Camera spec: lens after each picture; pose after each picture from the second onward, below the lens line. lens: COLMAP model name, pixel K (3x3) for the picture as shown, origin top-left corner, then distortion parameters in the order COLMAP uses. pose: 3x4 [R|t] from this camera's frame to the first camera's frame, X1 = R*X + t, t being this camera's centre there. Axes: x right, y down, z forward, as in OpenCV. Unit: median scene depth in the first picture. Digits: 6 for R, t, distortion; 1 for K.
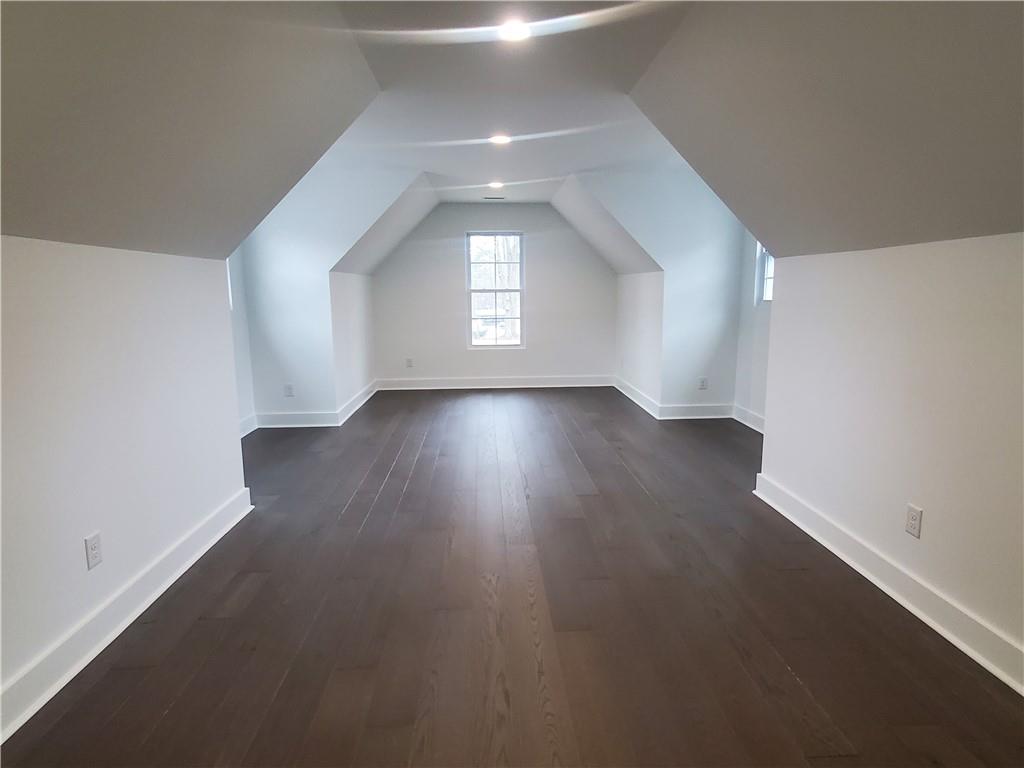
lens RADIAL K [[584.7, 0, 519.5], [0, 584.7, 379.1], [0, 0, 1]] dist [0.003529, 0.002573]
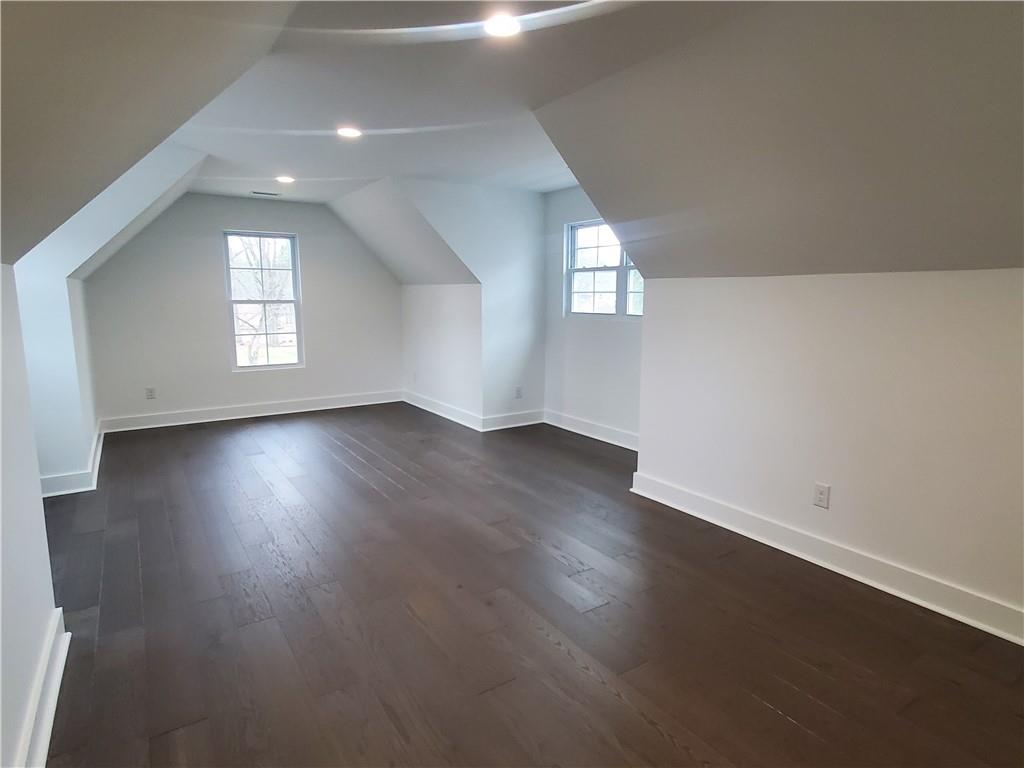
lens RADIAL K [[586.3, 0, 555.4], [0, 586.3, 381.3], [0, 0, 1]] dist [0.019069, 0.001179]
pose [[0.872877, -0.067380, 0.483265, -0.113596], [0.072559, 0.997332, 0.007998, -0.013427], [-0.482514, 0.028084, 0.875438, 0.053482]]
